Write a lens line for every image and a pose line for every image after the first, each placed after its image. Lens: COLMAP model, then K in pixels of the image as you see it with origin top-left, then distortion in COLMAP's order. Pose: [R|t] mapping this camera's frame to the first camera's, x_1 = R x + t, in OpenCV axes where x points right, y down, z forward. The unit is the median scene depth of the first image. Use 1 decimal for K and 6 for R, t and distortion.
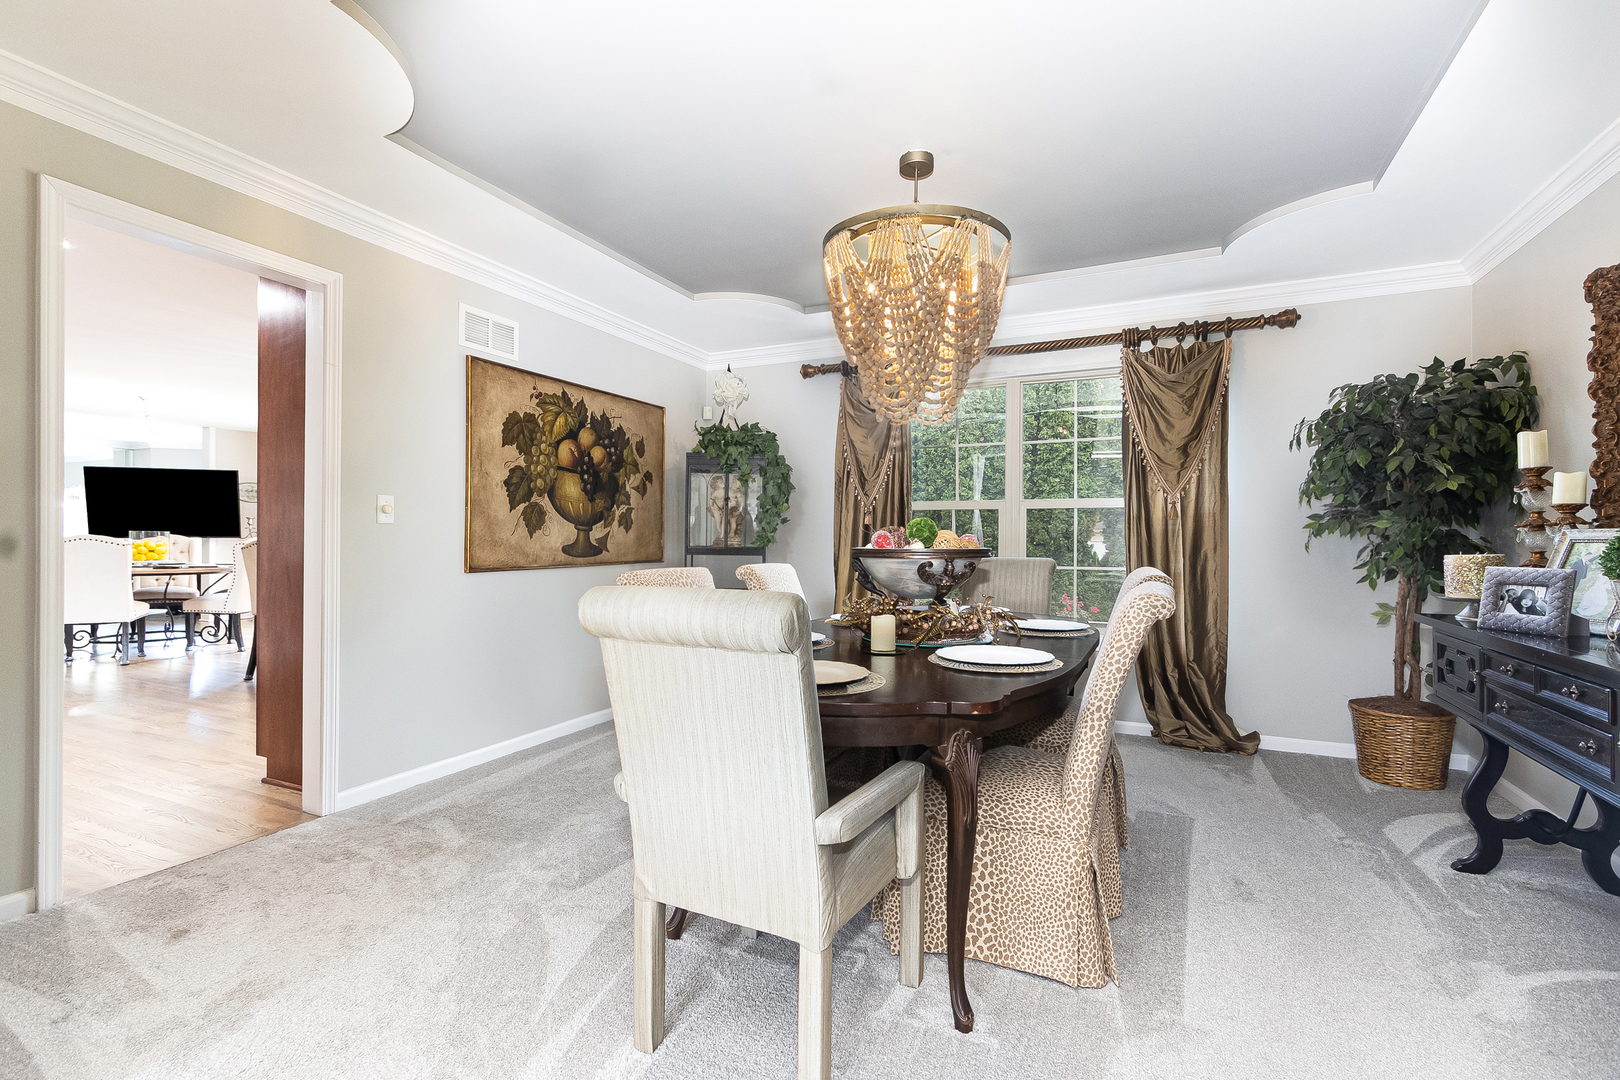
lens RADIAL K [[734.6, 0, 799.5], [0, 734.6, 536.0], [0, 0, 1]] dist [-0.000332, -0.000154]
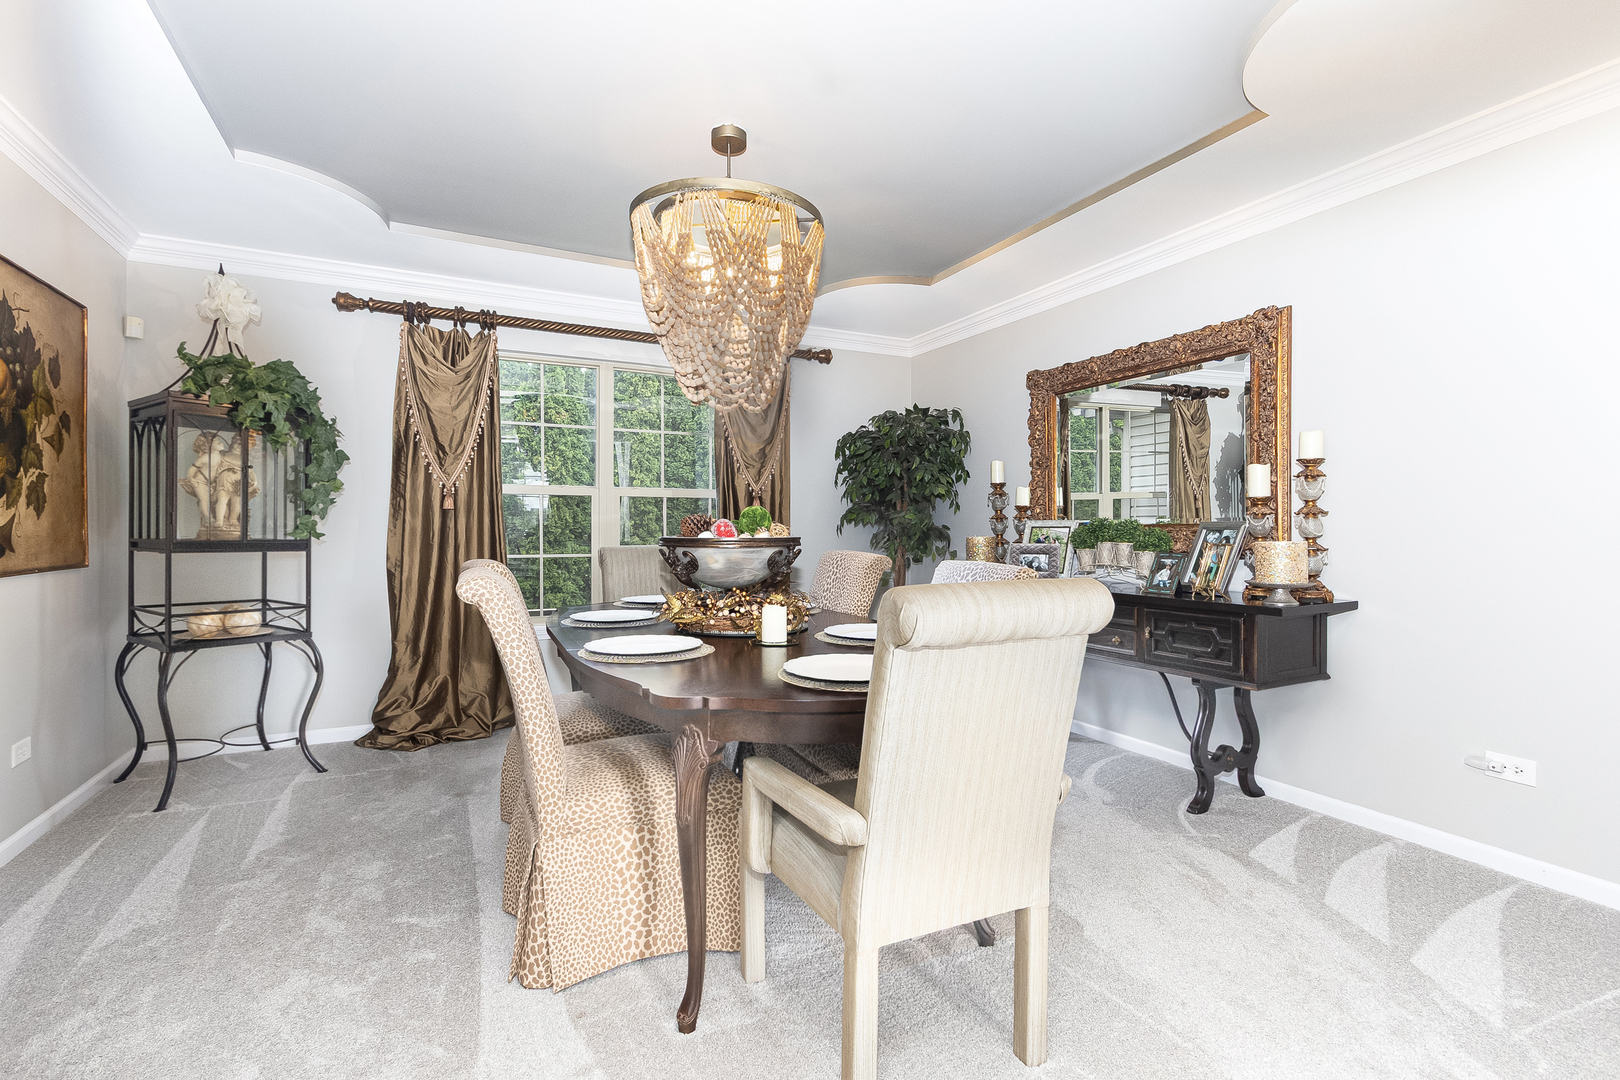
lens RADIAL K [[734.6, 0, 802.6], [0, 734.6, 540.6], [0, 0, 1]] dist [-0.000332, -0.000154]
pose [[0.616861, -0.016993, 0.786889, -0.321321], [-0.001458, 0.999741, 0.022732, -0.000543], [-0.787071, -0.015170, 0.616676, 0.189826]]
